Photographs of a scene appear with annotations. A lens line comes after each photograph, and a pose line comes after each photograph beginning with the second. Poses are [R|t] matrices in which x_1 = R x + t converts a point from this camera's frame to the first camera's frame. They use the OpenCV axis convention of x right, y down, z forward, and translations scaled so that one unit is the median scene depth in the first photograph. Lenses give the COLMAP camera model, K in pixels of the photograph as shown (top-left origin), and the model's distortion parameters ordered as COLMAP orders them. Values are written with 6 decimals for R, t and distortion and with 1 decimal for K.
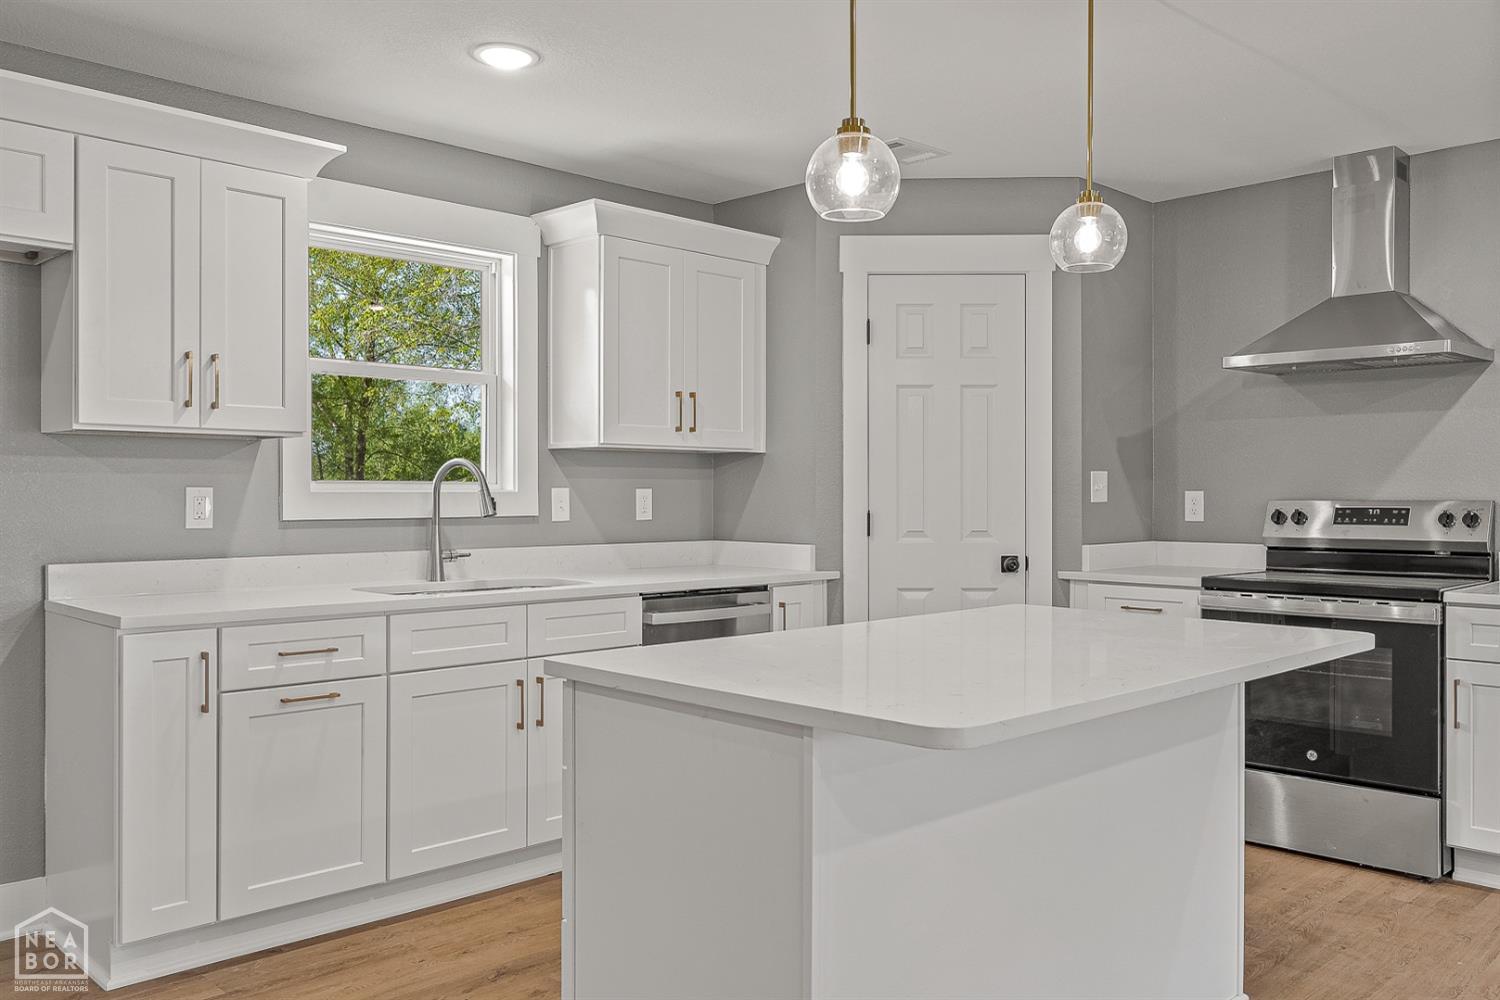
lens RADIAL K [[1198.4, 0, 747.8], [0, 1198.4, 504.4], [0, 0, 1]] dist [0.004490, -0.003873]
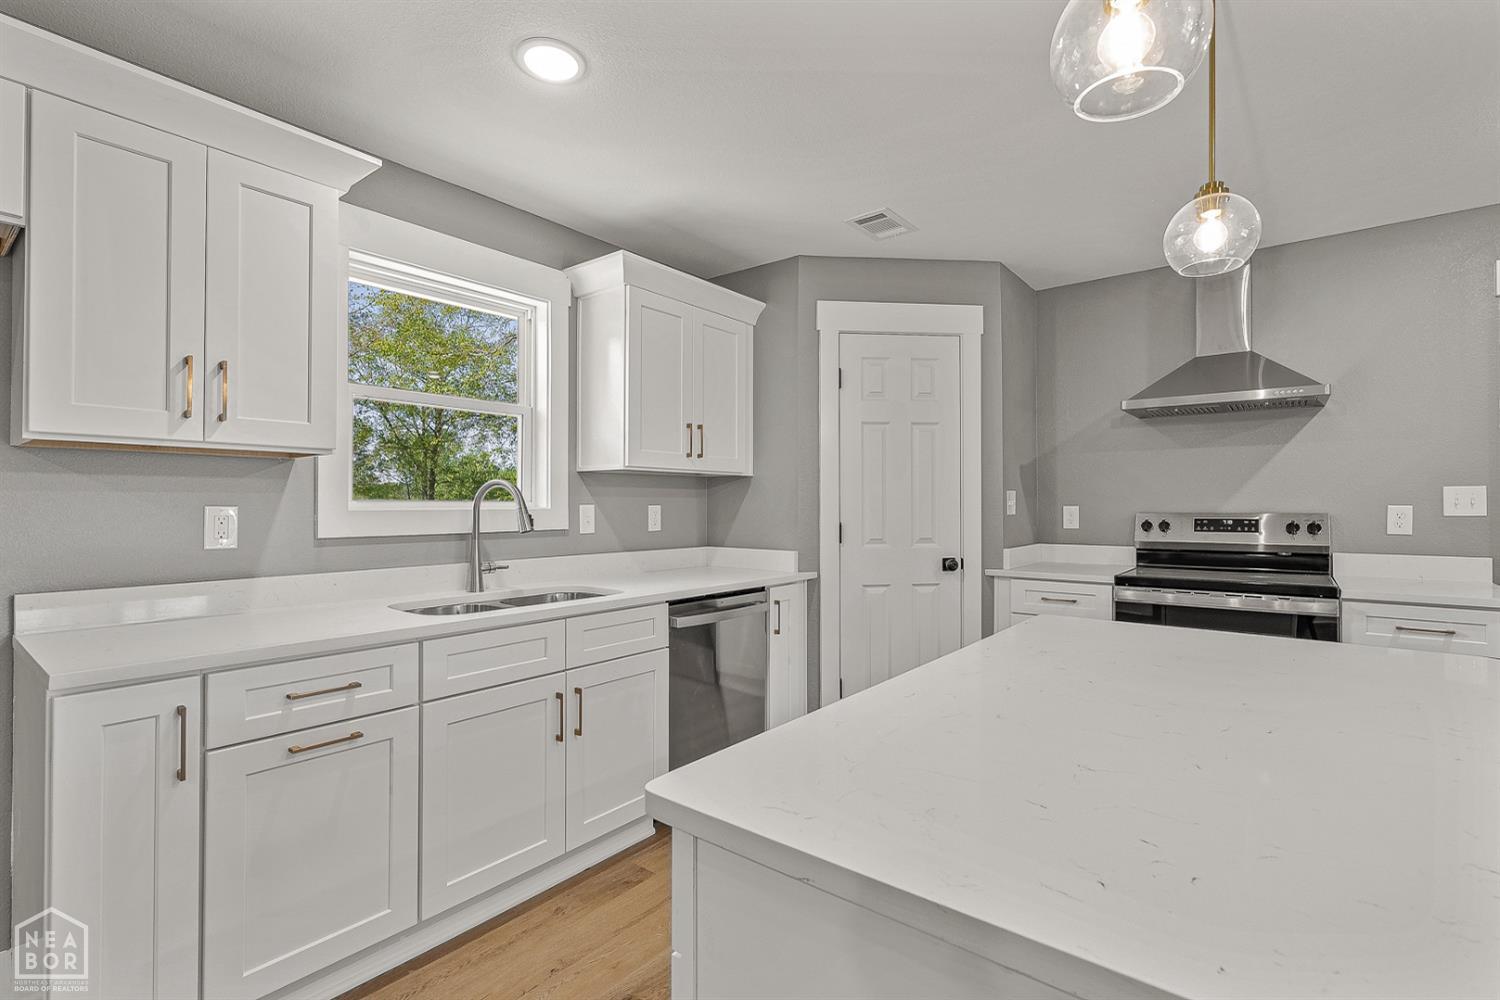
lens RADIAL K [[686.2, 0, 751.2], [0, 686.2, 498.5], [0, 0, 1]] dist [-0.007783, 0.004022]
pose [[0.992573, -0.001395, 0.121645, -0.086319], [0.003812, 0.999800, -0.019638, -0.006911], [-0.121593, 0.019956, 0.992379, 0.347419]]
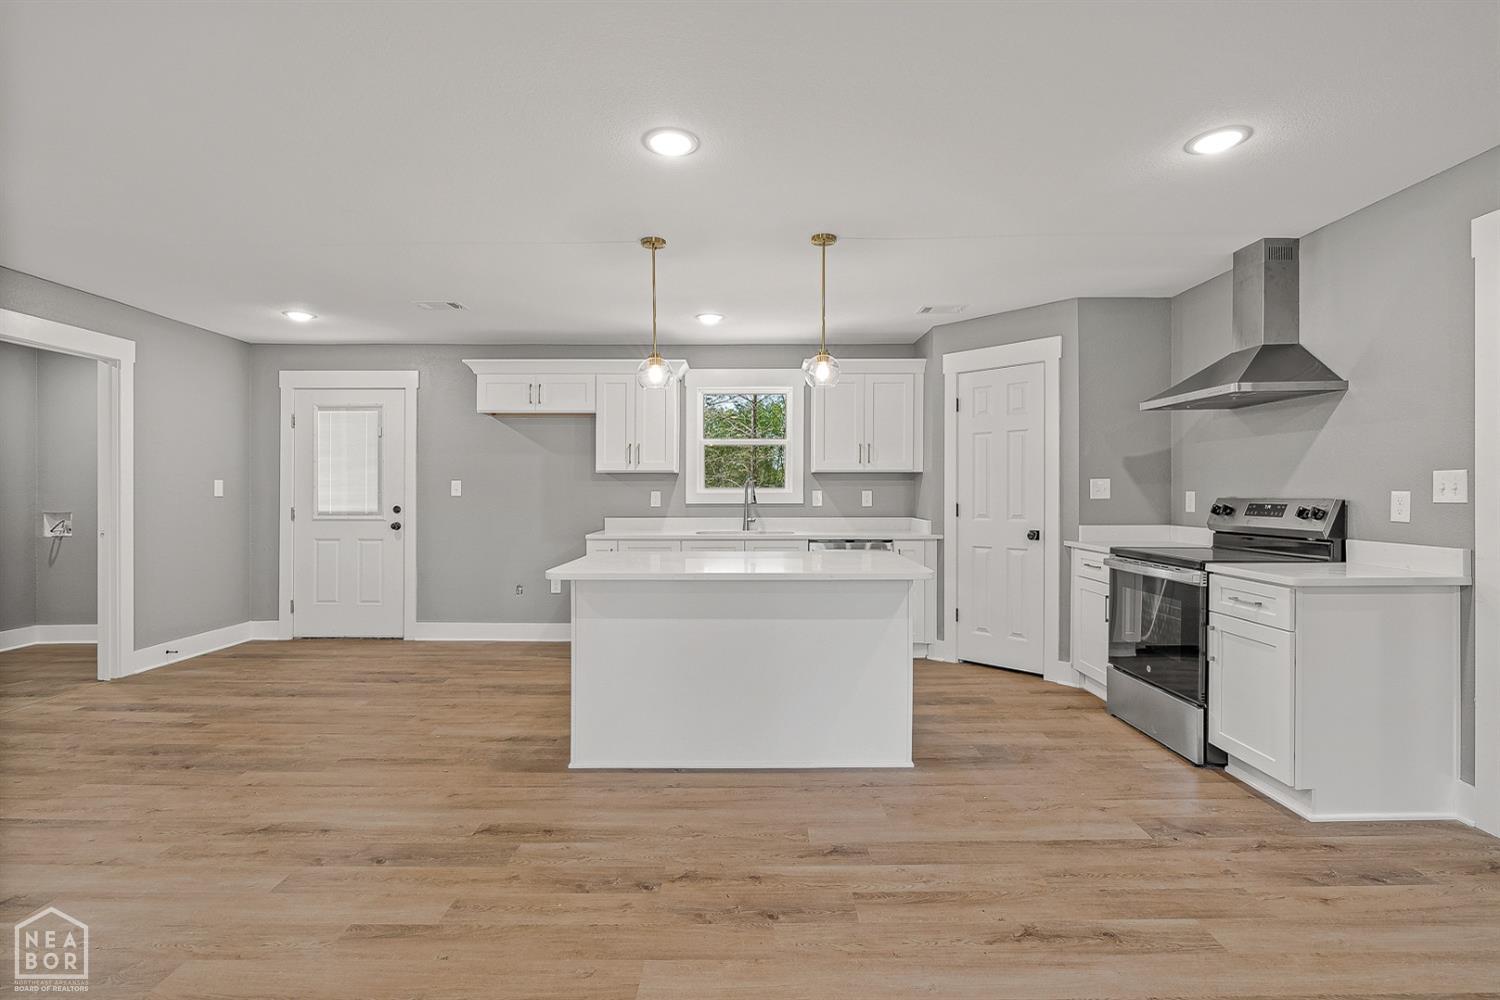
lens RADIAL K [[686.2, 0, 757.2], [0, 686.2, 486.5], [0, 0, 1]] dist [-0.007783, 0.004022]
pose [[0.714156, -0.007045, -0.699951, 0.694197], [-0.004510, 0.999882, -0.014665, -0.003010], [0.699972, 0.013629, 0.714040, 0.044501]]
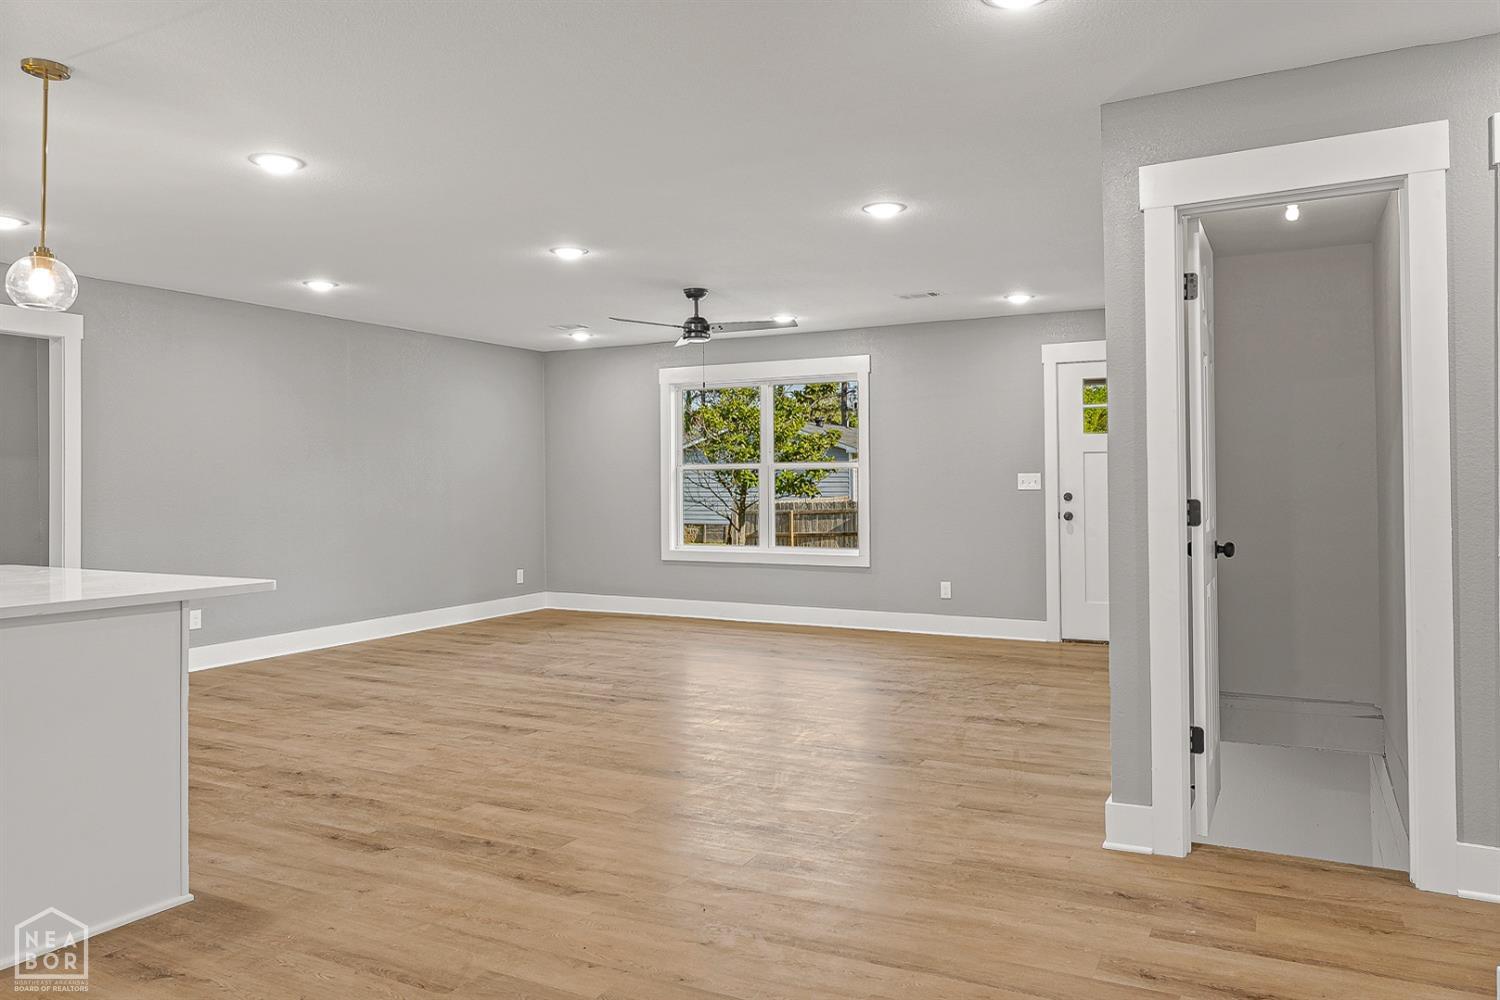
lens RADIAL K [[1019.6, 0, 775.1], [0, 1019.6, 484.7], [0, 0, 1]] dist [-0.023941, -0.005556]
pose [[-0.324184, -0.000034, 0.945994, -0.794688], [0.012322, 0.999915, 0.004258, 0.000495], [-0.945914, 0.013037, -0.324156, 0.275949]]
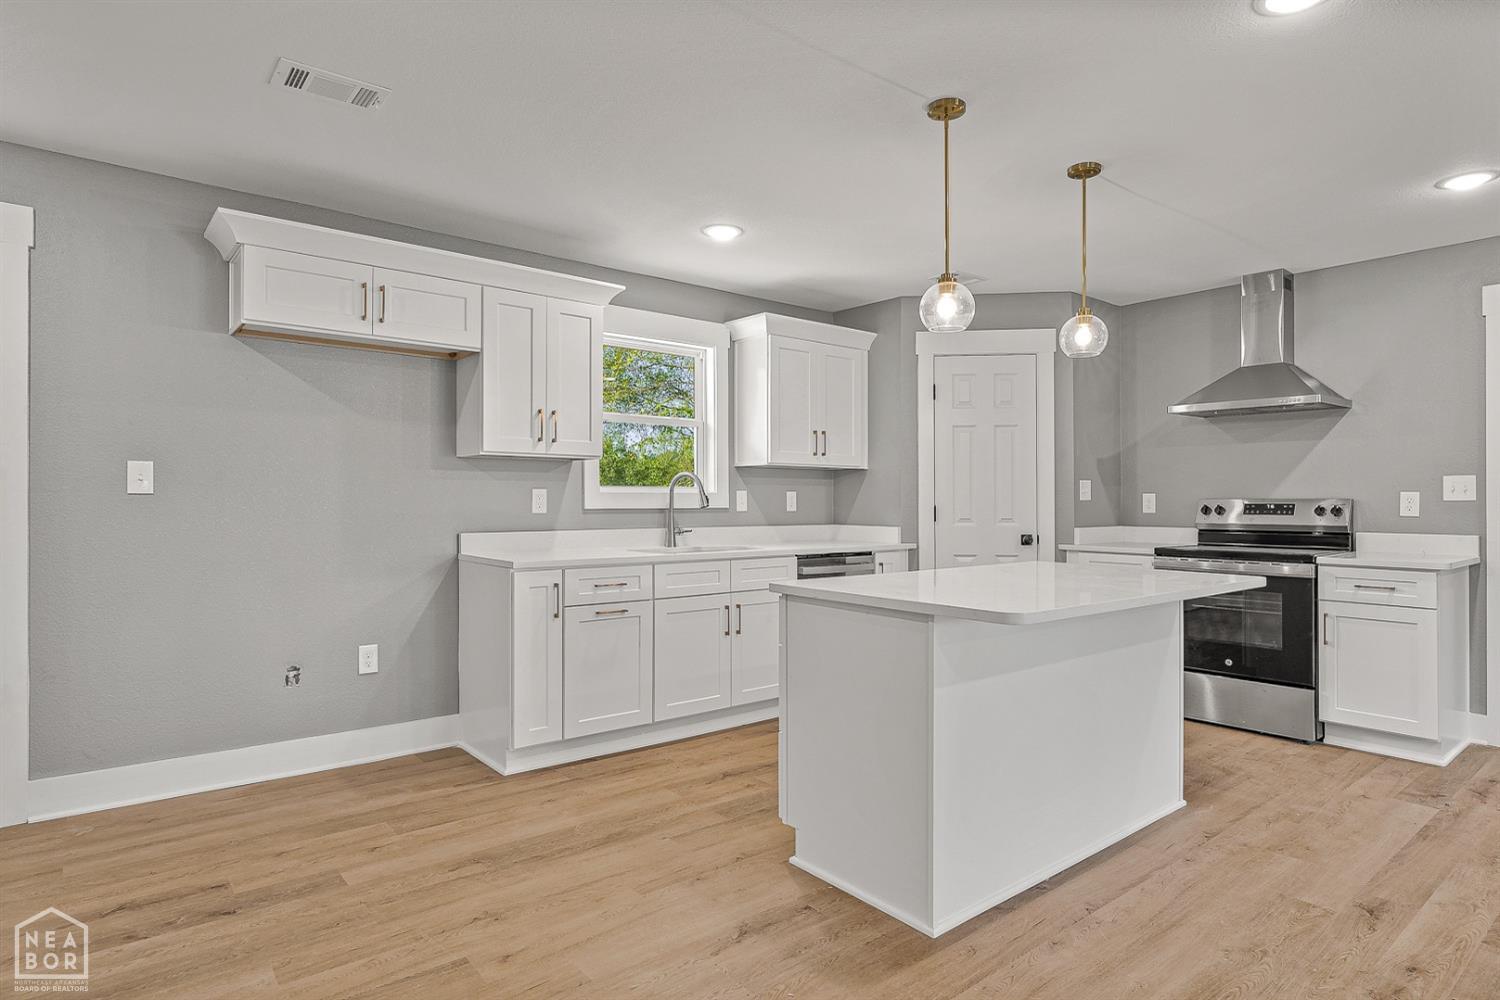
lens RADIAL K [[828.9, 0, 752.0], [0, 828.9, 497.9], [0, 0, 1]] dist [-0.001303, -0.000104]
pose [[0.996165, 0.001013, -0.087489, -0.049168], [-0.002099, 0.999922, -0.012321, 0.010599], [0.087470, 0.012458, 0.996089, -0.120870]]
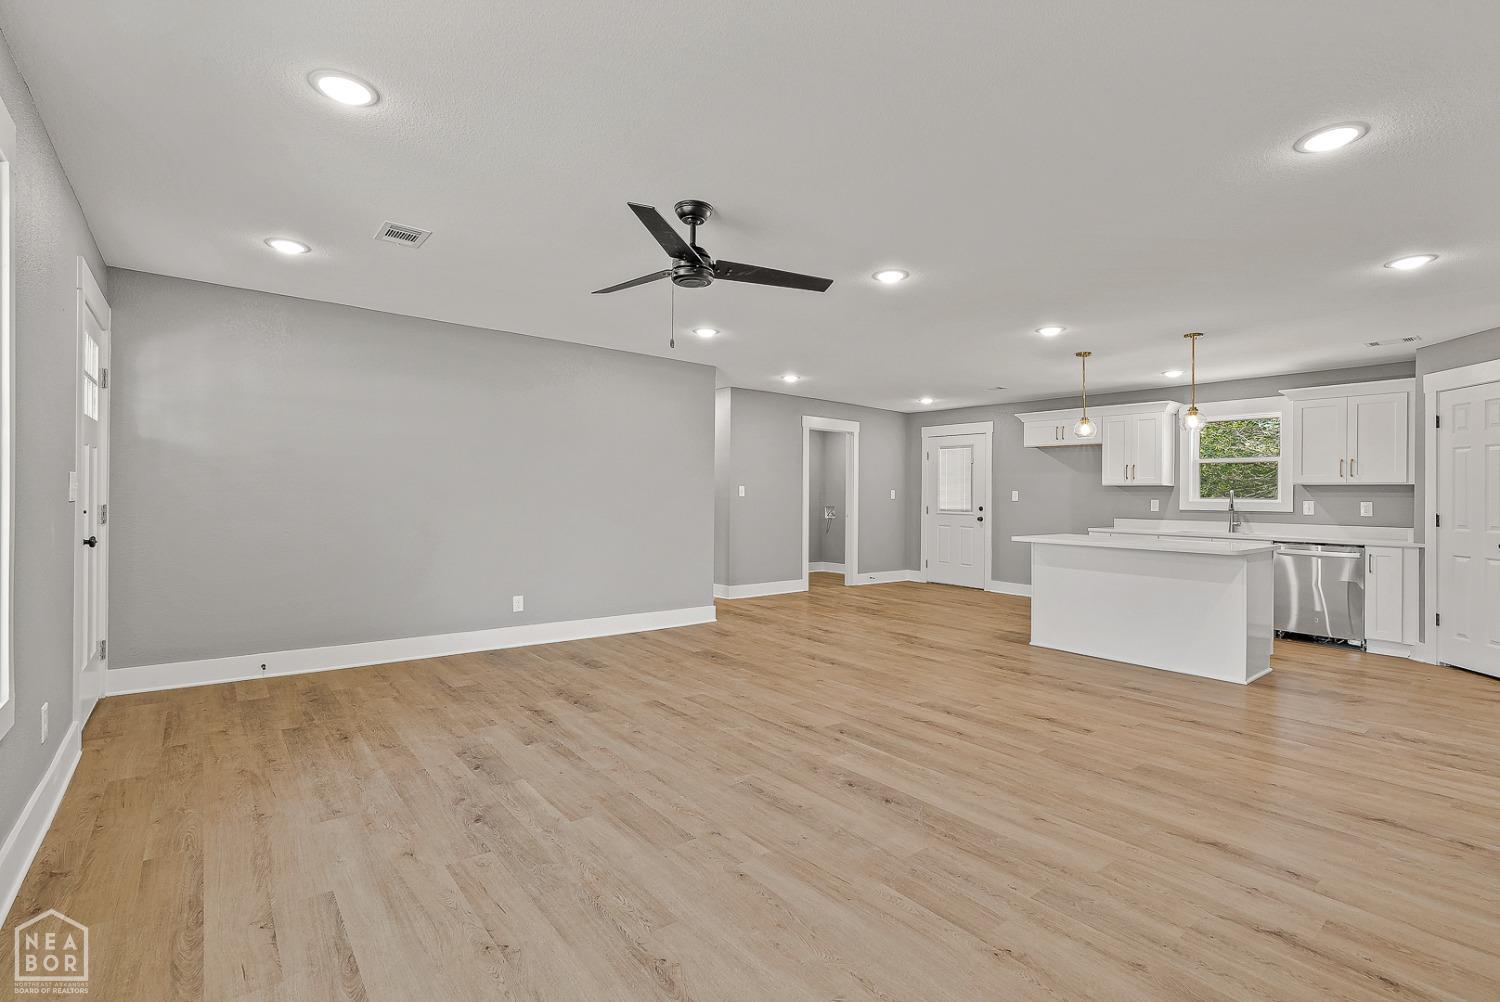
lens RADIAL K [[686.2, 0, 749.1], [0, 686.2, 480.6], [0, 0, 1]] dist [-0.007783, 0.004022]
pose [[-0.104791, -0.025554, -0.994166, 1.491314], [-0.023406, 0.999456, -0.023223, 0.004230], [0.994219, 0.020836, -0.105332, 0.006929]]
